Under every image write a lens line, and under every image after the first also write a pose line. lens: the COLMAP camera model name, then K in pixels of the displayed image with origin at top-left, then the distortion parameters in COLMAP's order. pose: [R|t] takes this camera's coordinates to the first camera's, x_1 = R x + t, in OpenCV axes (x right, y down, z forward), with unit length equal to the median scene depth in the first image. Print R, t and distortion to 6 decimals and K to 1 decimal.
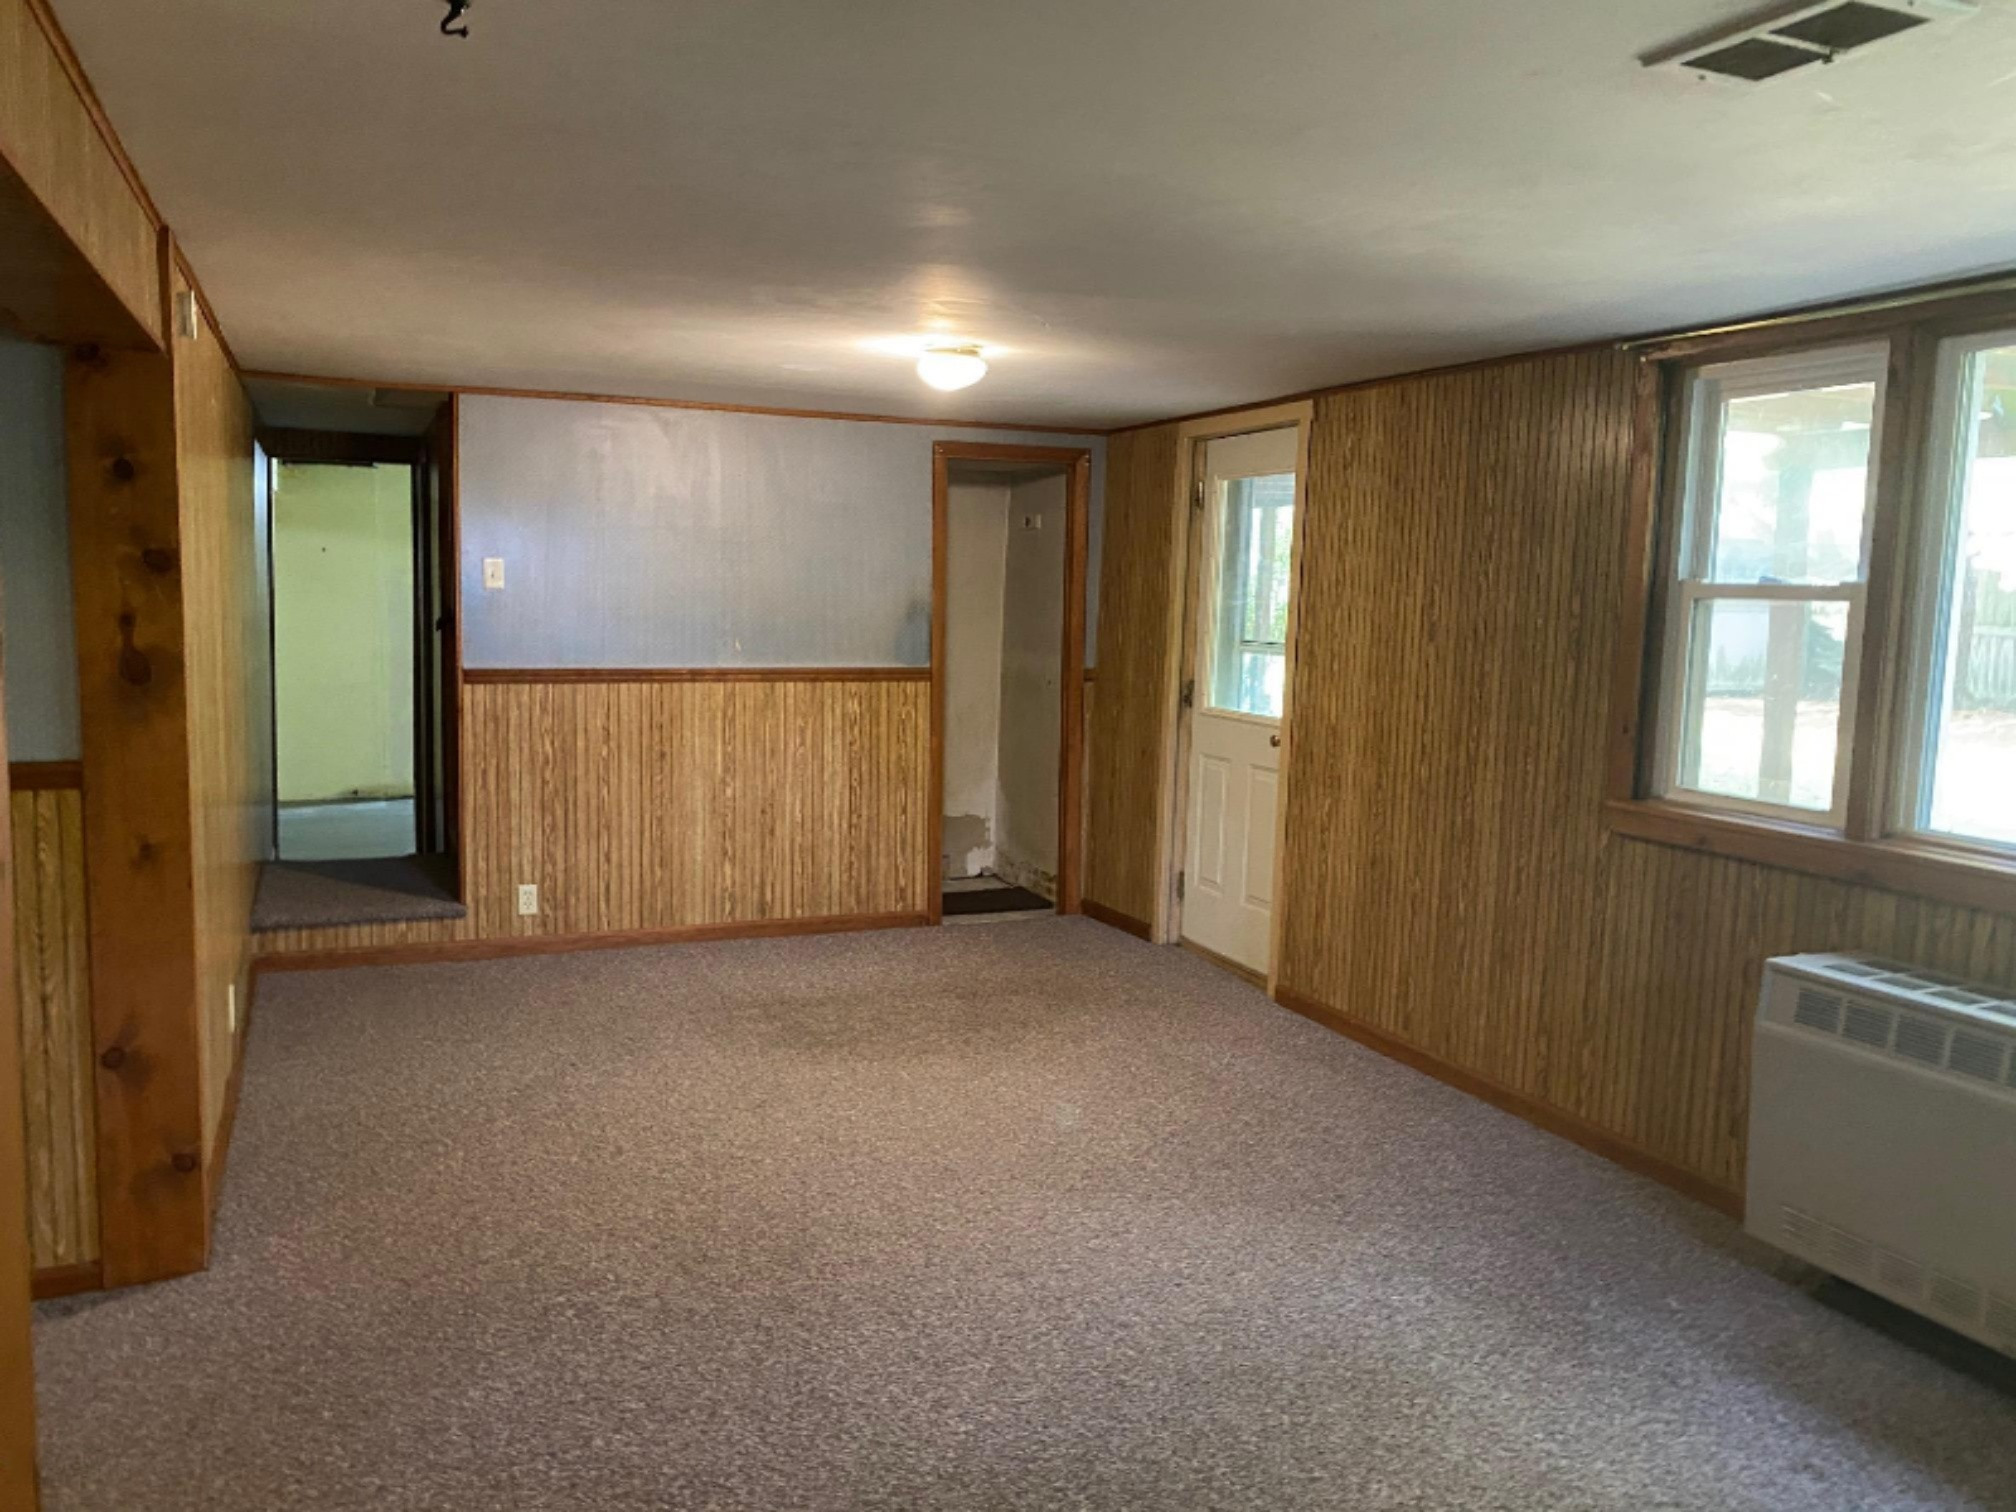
lens RADIAL K [[1539.9, 0, 1008.0], [0, 1539.9, 756.0], [0, 0, 1]] dist [0.016640, 0.003482]
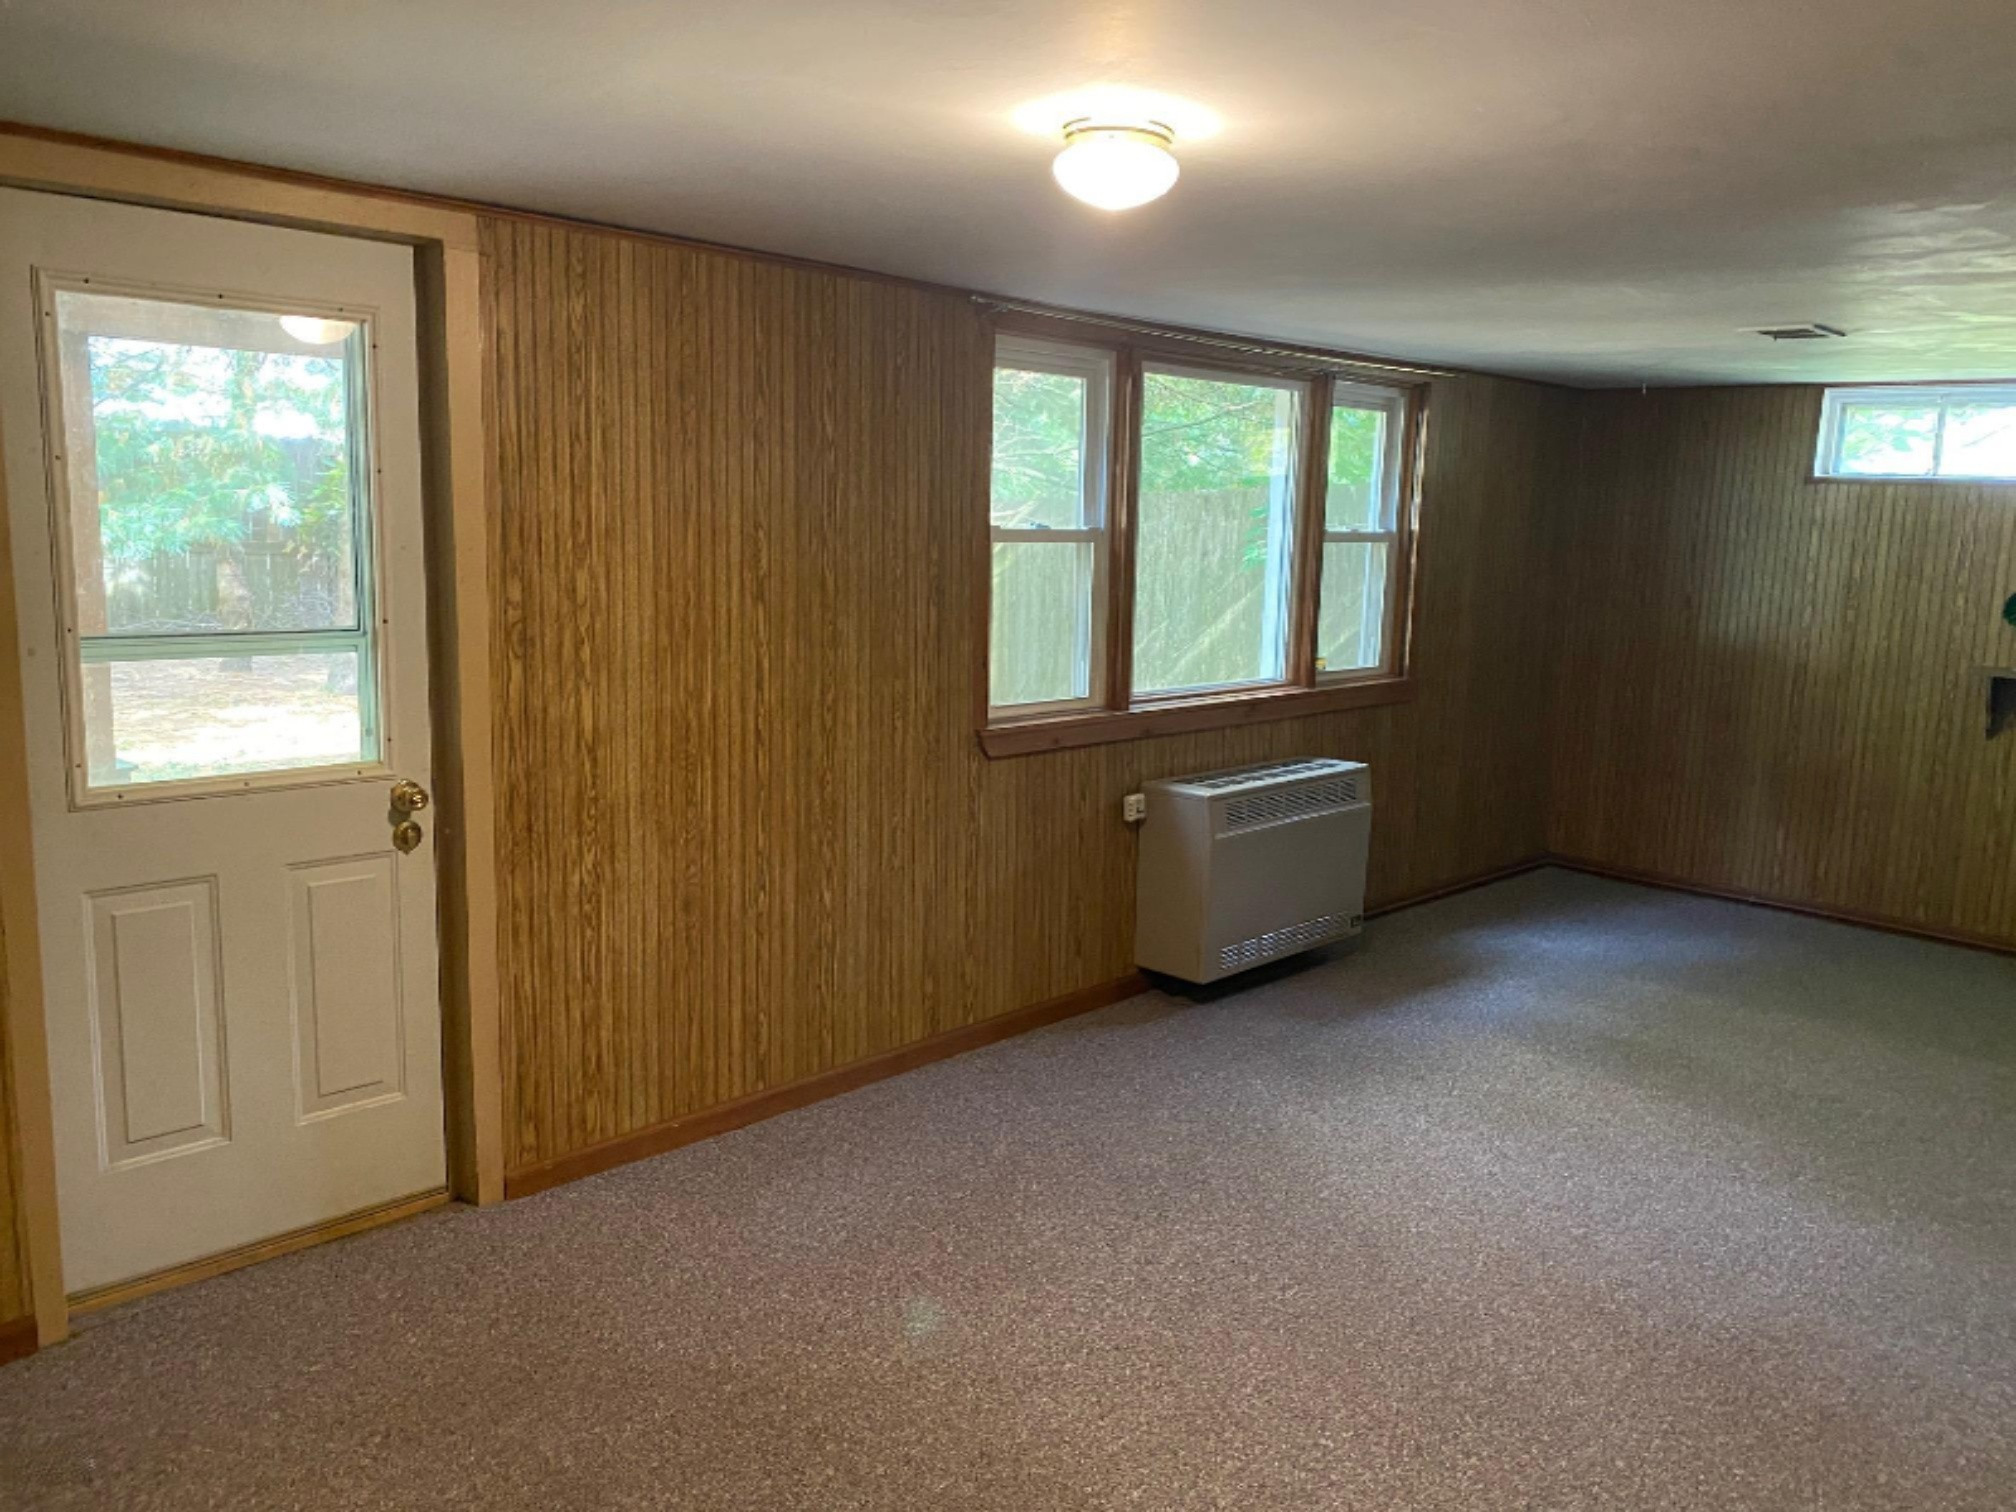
lens RADIAL K [[1415.1, 0, 1008.0], [0, 1415.1, 756.0], [0, 0, 1]] dist [0.107835, 0.000039]
pose [[-0.340457, -0.175088, 0.923814, -0.493447], [0.084063, 0.972907, 0.215373, -0.152234], [-0.936495, 0.150984, -0.316515, 1.178787]]
